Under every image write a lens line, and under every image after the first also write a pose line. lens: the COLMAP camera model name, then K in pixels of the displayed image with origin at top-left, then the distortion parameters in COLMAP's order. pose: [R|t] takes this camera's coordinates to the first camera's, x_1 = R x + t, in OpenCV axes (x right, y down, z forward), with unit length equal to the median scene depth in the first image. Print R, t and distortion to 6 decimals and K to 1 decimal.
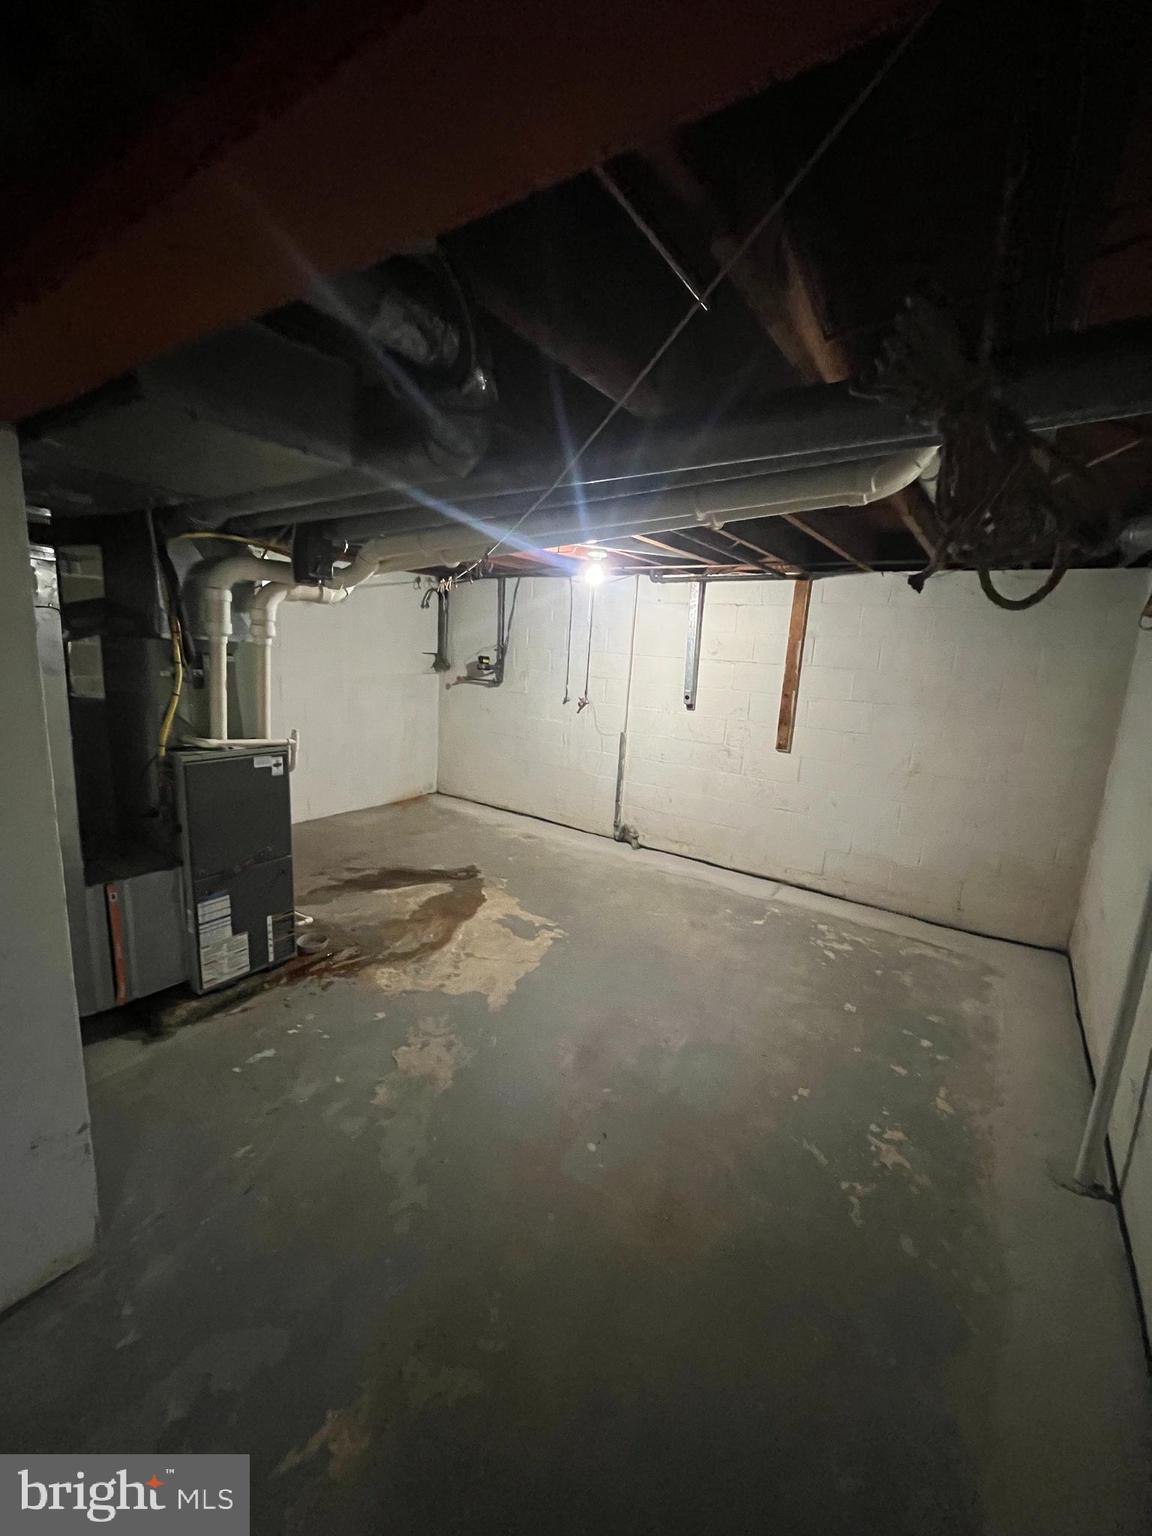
lens RADIAL K [[616.8, 0, 573.6], [0, 616.8, 763.6], [0, 0, 1]] dist [-0.004581, -0.000236]
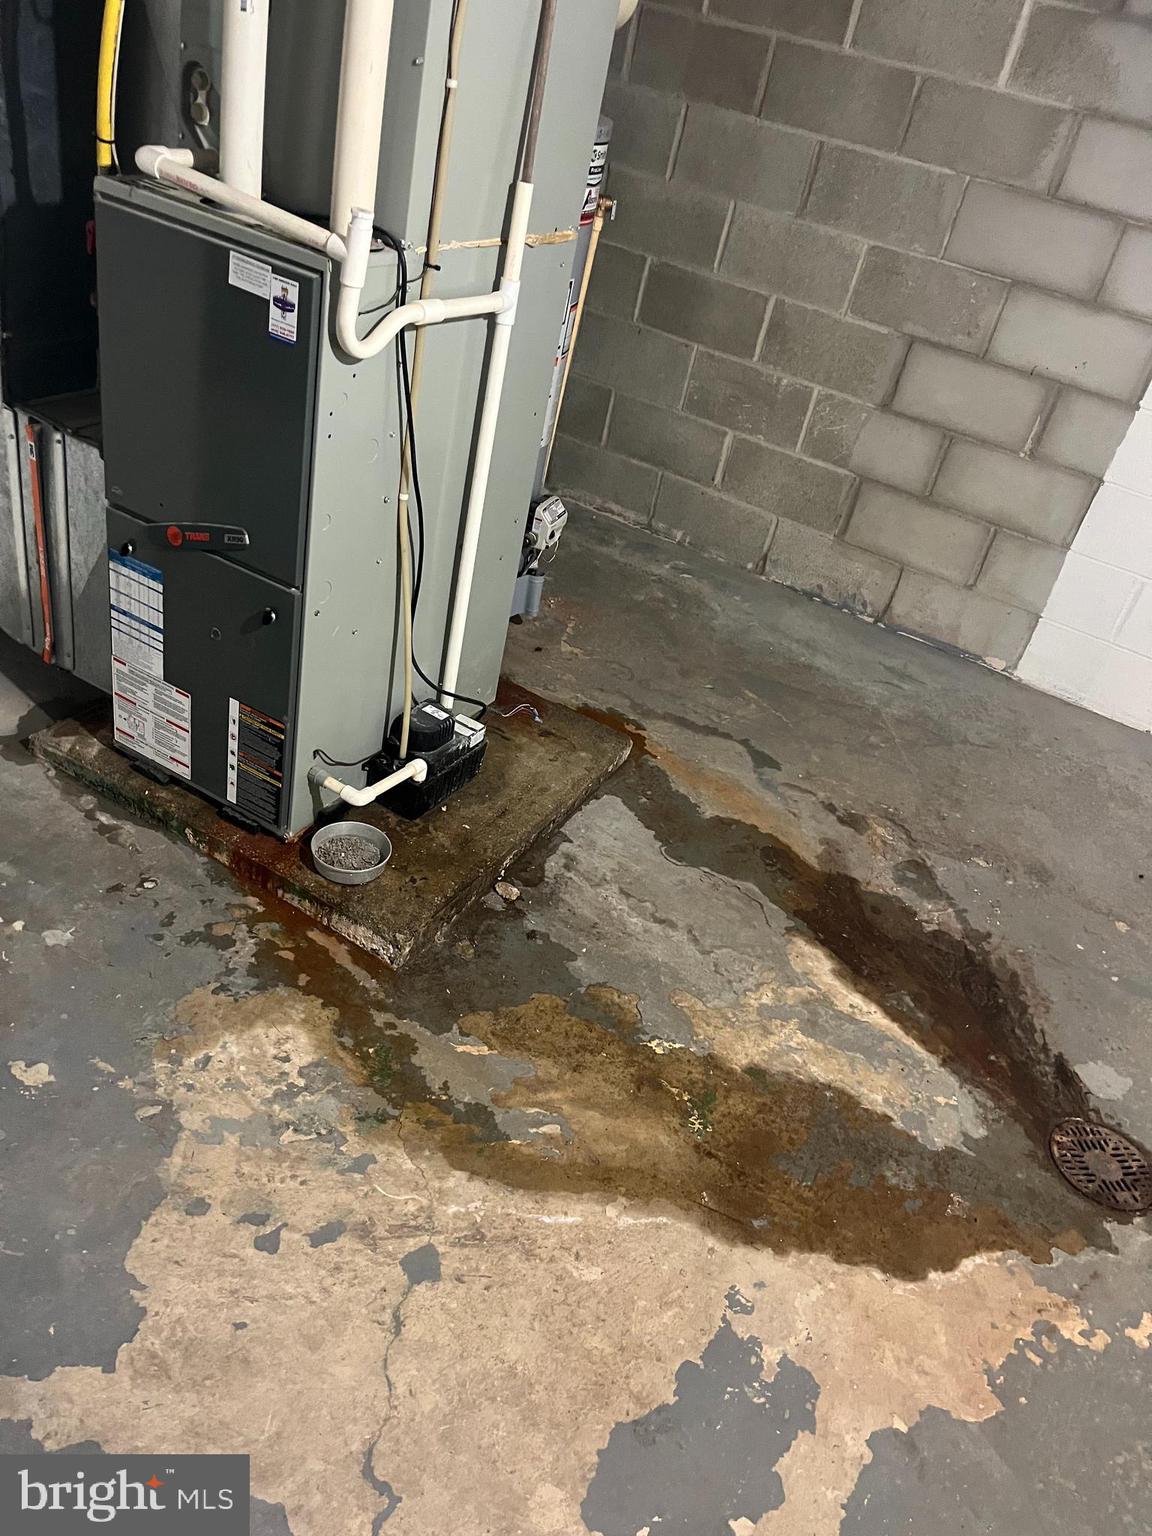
lens RADIAL K [[1159.3, 0, 574.8], [0, 1159.3, 772.1], [0, 0, 1]] dist [0.021039, -0.011289]
pose [[0.099378, 0.526755, -0.844188, 0.139452], [-0.366726, 0.808057, 0.461038, -0.108501], [0.925006, 0.263769, 0.273478, 0.828166]]
